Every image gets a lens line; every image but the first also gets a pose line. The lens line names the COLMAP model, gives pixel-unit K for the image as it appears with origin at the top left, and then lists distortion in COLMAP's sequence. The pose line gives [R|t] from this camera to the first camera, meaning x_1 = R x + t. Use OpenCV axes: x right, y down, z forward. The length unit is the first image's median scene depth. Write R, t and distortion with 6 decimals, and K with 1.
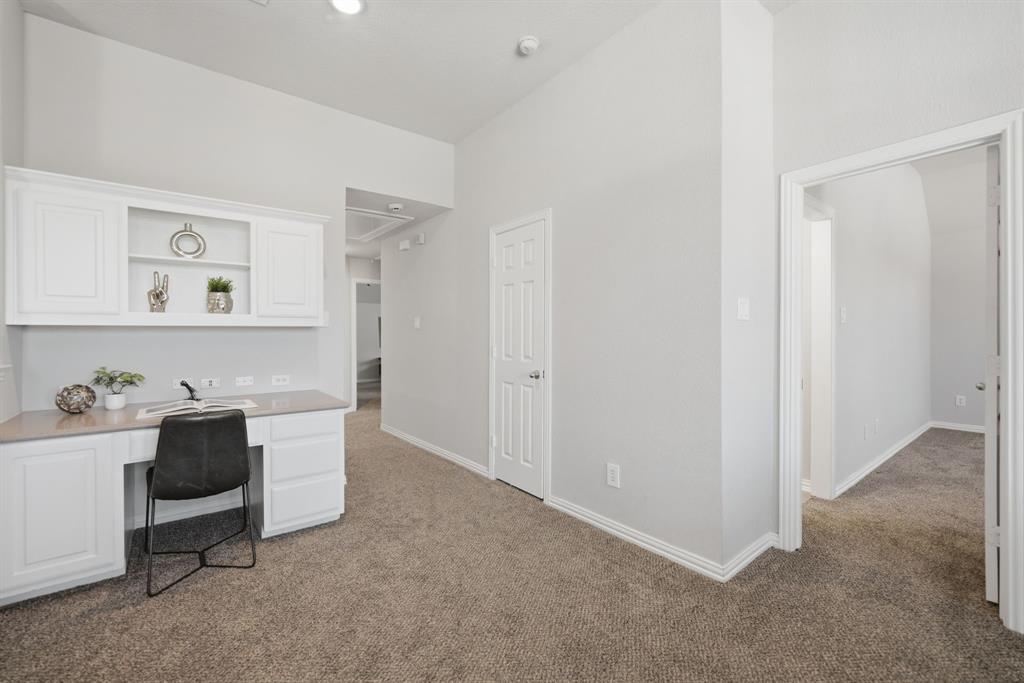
lens RADIAL K [[427.0, 0, 512.0], [0, 427.0, 341.5], [0, 0, 1]] dist [-0.000135, 0.000100]
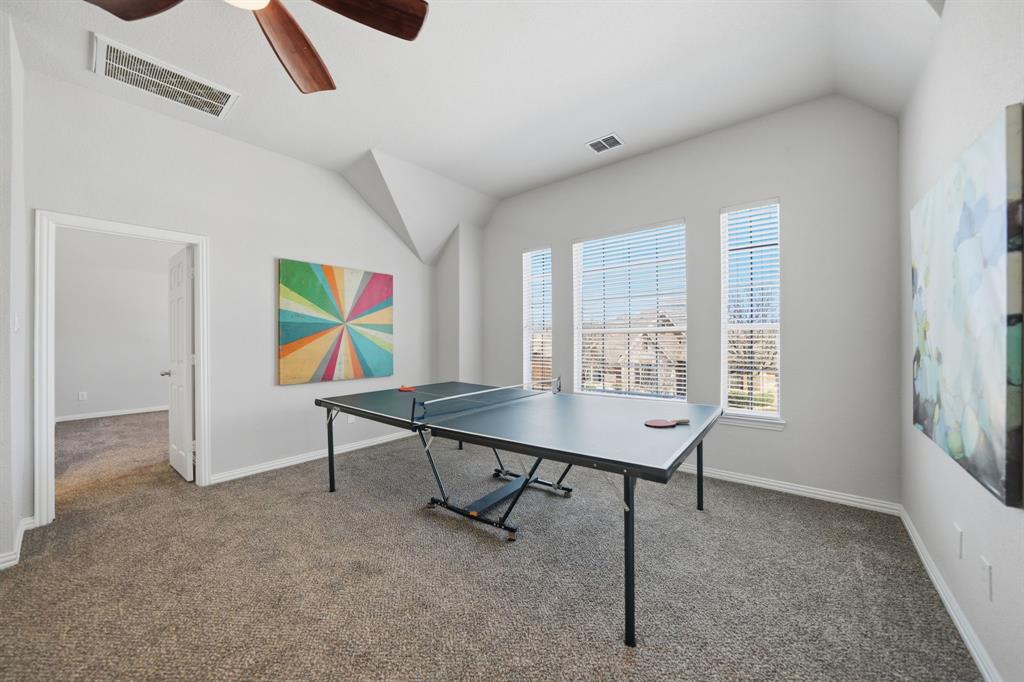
lens RADIAL K [[427.0, 0, 512.0], [0, 427.0, 341.0], [0, 0, 1]] dist [-0.000135, 0.000100]
pose [[-0.178433, 0.012556, 0.983872, -0.863972], [0.007483, 0.999907, -0.011403, -0.004943], [-0.983924, 0.005327, -0.178510, -0.091585]]
